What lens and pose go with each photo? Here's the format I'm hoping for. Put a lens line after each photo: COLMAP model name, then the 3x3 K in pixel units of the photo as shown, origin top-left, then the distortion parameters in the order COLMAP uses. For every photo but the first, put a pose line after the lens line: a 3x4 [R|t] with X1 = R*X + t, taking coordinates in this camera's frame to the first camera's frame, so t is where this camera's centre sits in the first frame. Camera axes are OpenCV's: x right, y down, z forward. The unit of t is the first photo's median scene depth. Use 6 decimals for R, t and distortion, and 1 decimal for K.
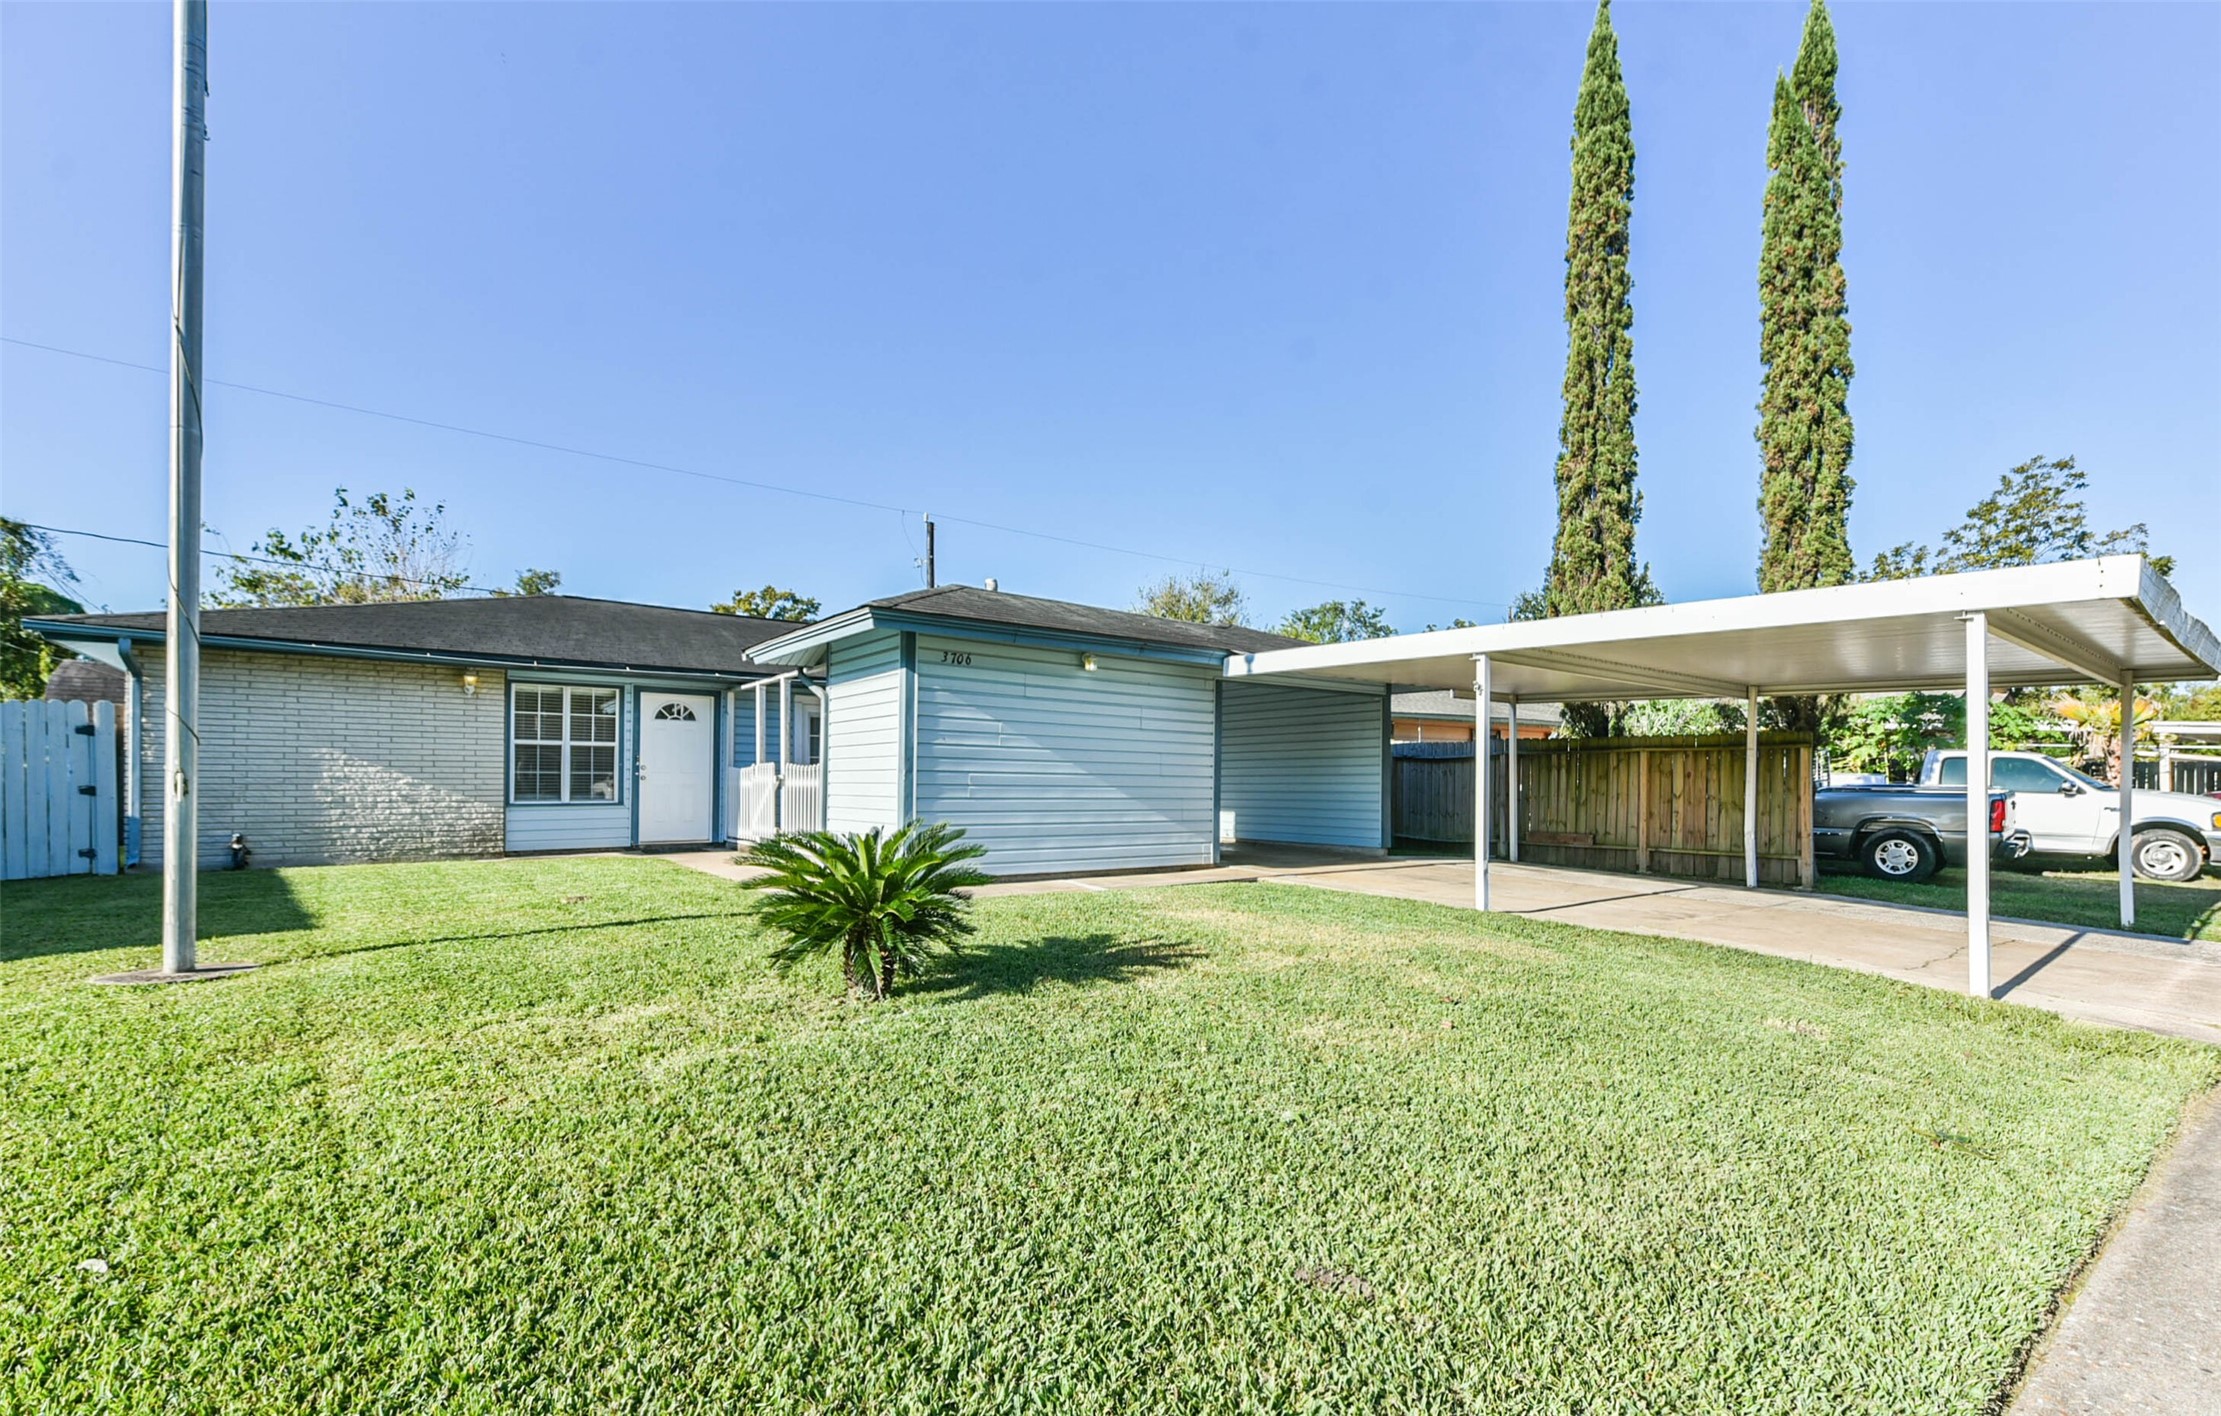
lens RADIAL K [[969.5, 0, 1157.2], [0, 969.5, 770.6], [0, 0, 1]] dist [-0.000733, 0.000510]
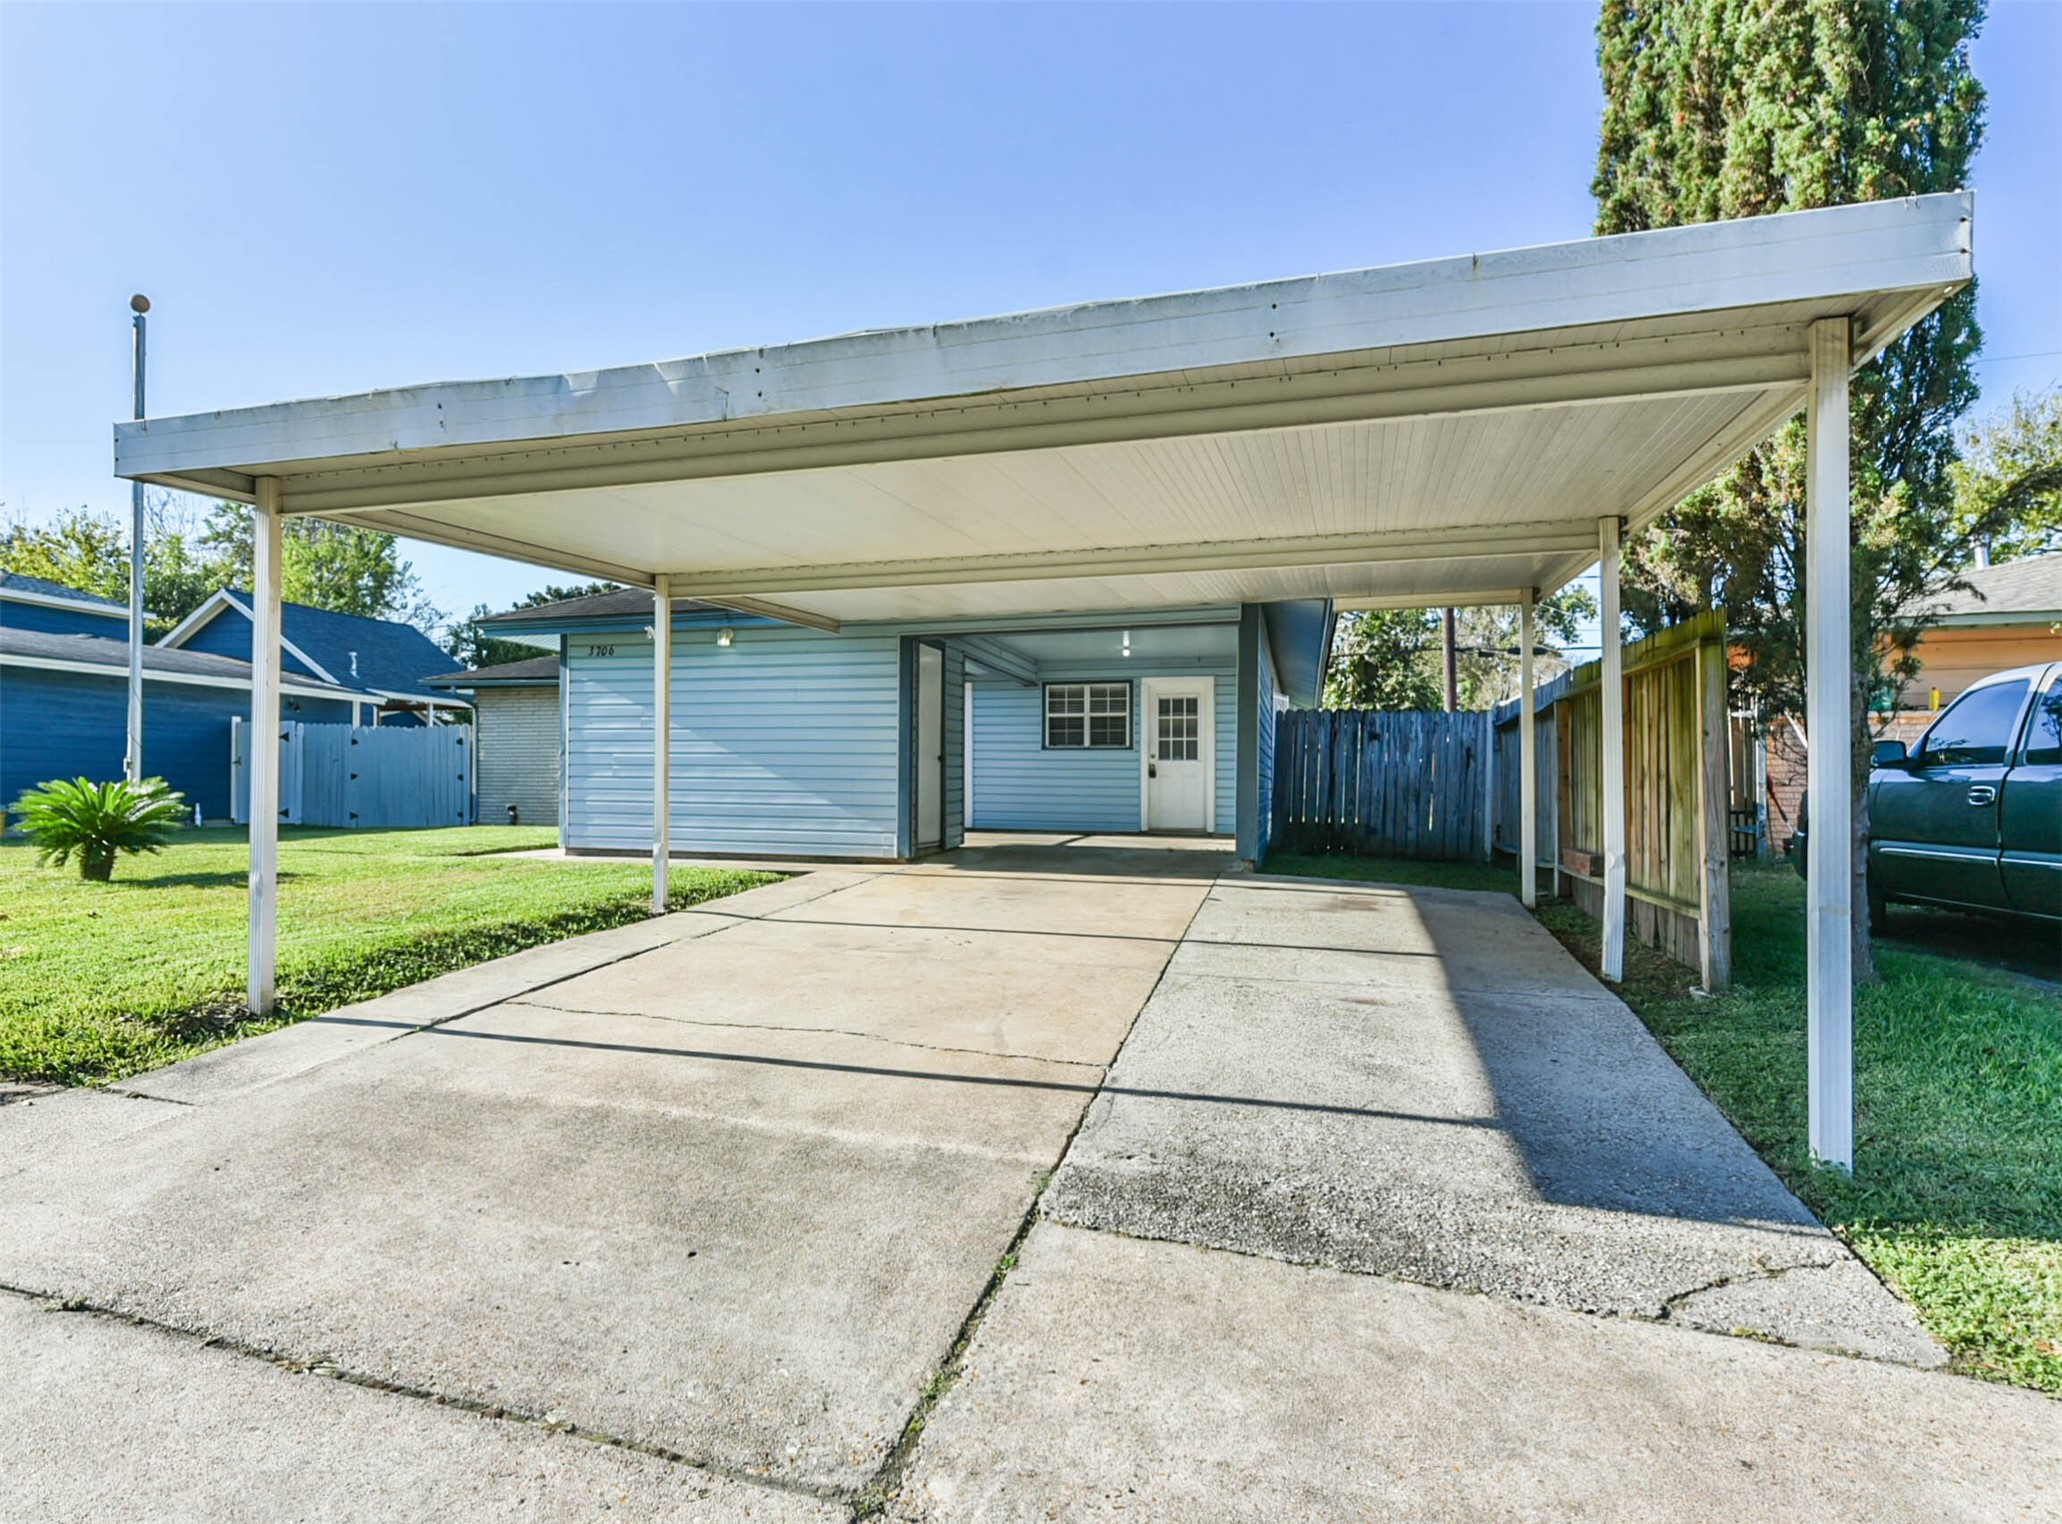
lens RADIAL K [[1215.7, 0, 859.2], [0, 1215.7, 757.7], [0, 0, 1]] dist [0.004625, -0.000767]
pose [[0.515061, -0.021742, -0.856878, 0.853404], [0.009757, 0.999762, -0.019503, 0.027565], [0.857098, 0.001685, 0.515150, 0.399900]]
